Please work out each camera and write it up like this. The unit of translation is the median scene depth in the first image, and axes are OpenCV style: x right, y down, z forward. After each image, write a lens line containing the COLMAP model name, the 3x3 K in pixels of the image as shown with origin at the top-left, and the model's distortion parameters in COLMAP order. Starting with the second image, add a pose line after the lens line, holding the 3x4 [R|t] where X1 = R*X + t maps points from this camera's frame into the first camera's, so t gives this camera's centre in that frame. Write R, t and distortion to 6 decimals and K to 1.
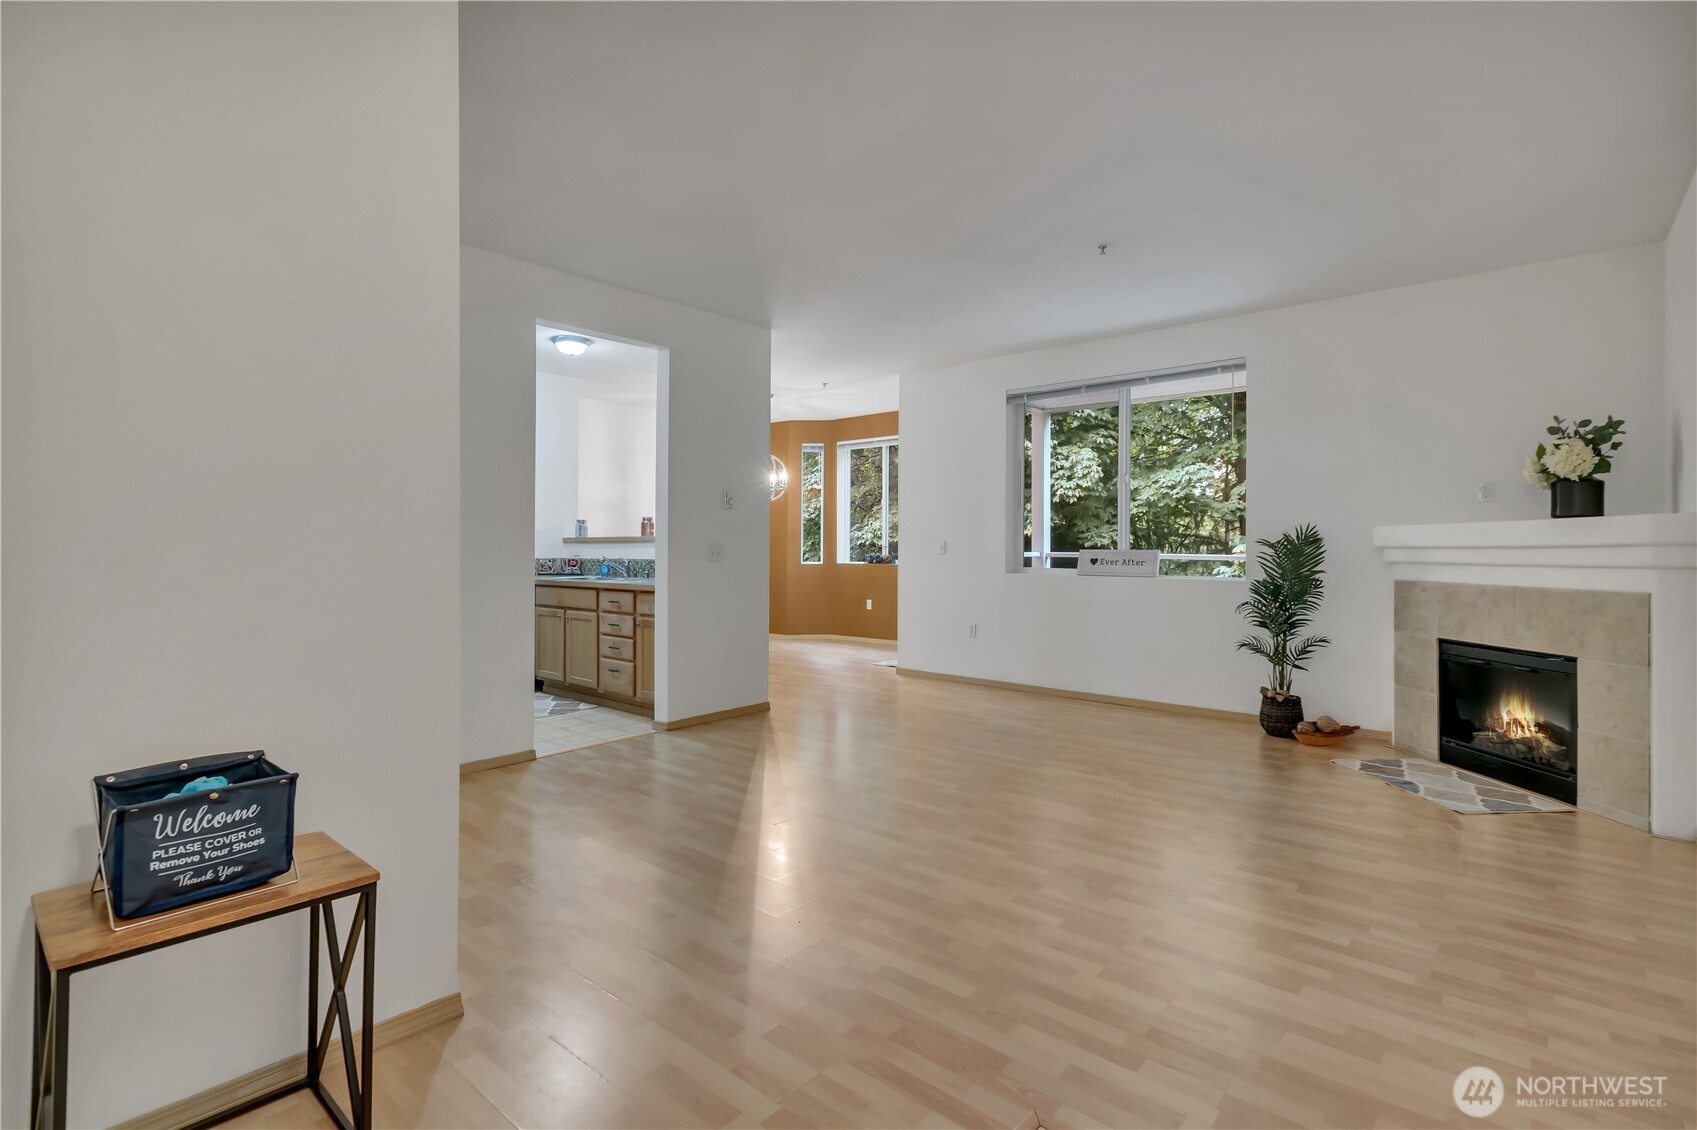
lens RADIAL K [[799.1, 0, 836.6], [0, 799.1, 537.5], [0, 0, 1]] dist [0.000080, 0.000216]
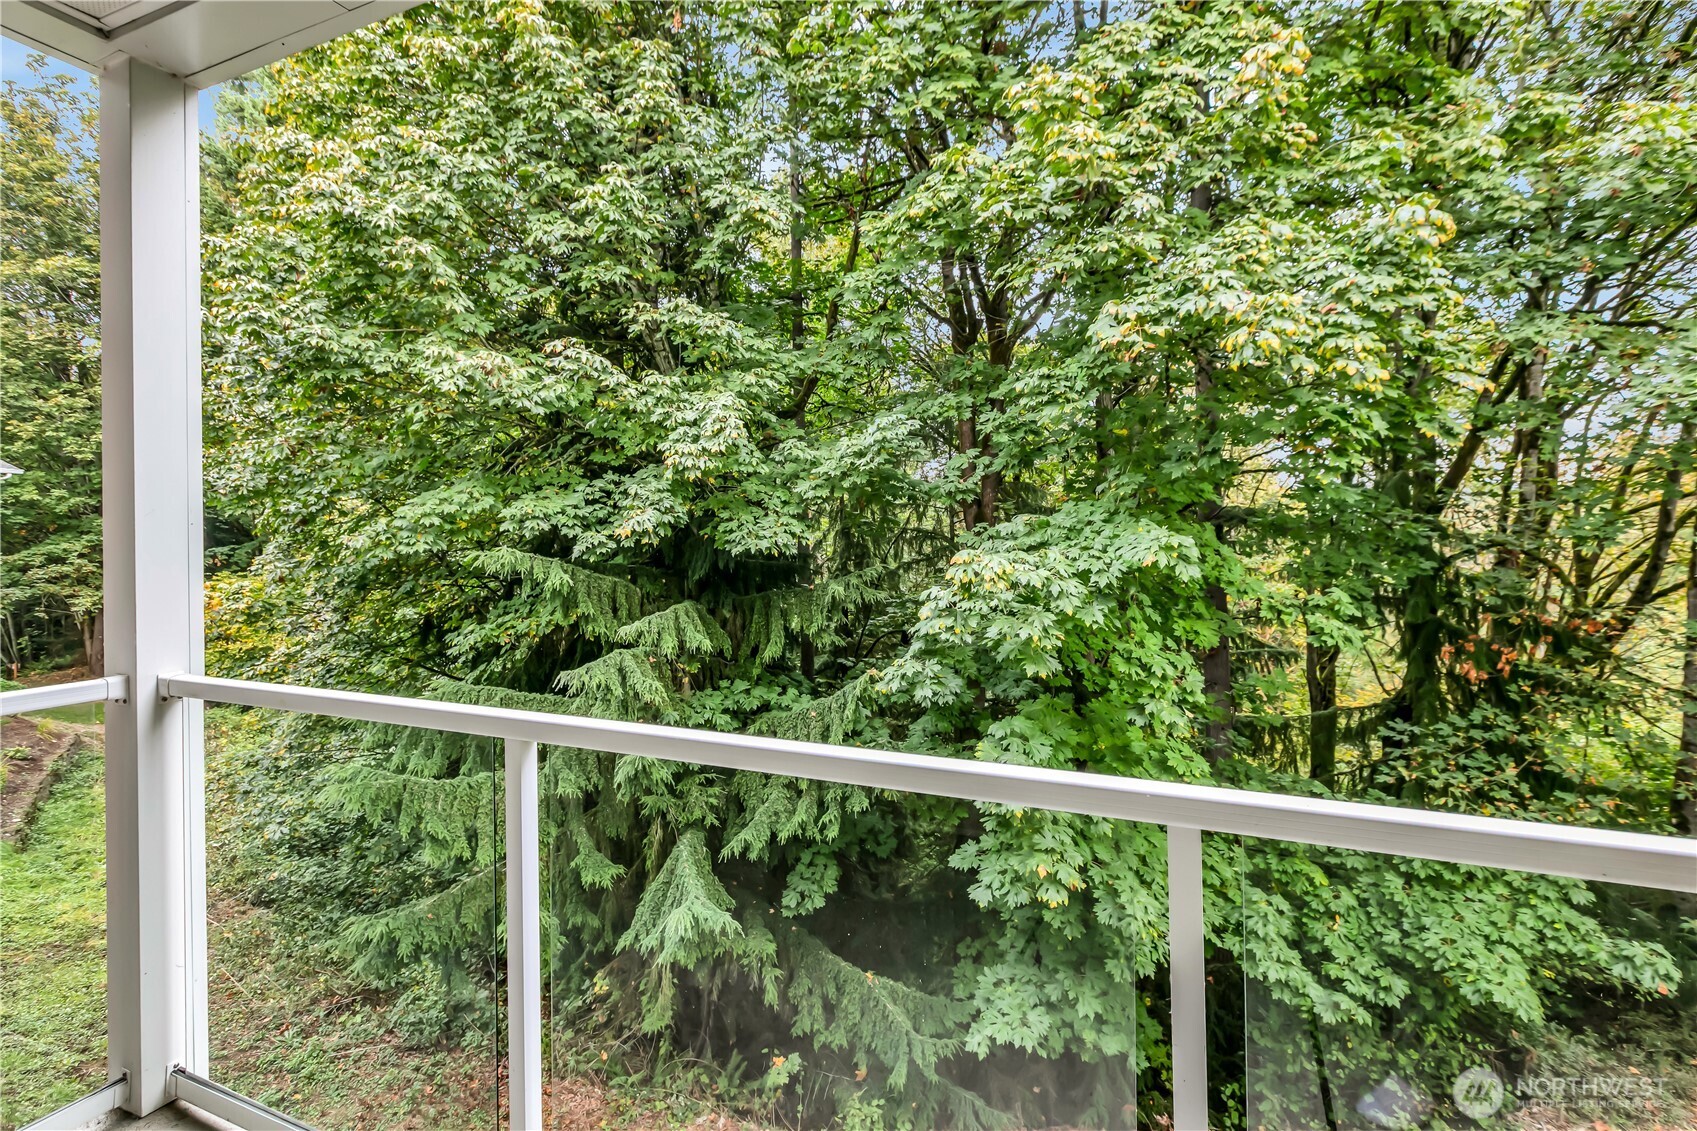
lens RADIAL K [[799.1, 0, 862.0], [0, 799.1, 528.6], [0, 0, 1]] dist [0.000080, 0.000216]
pose [[0.945412, -0.012756, 0.325629, 0.803467], [0.012779, 0.999916, 0.002070, -0.032059], [-0.325628, 0.002204, 0.945495, 1.521489]]
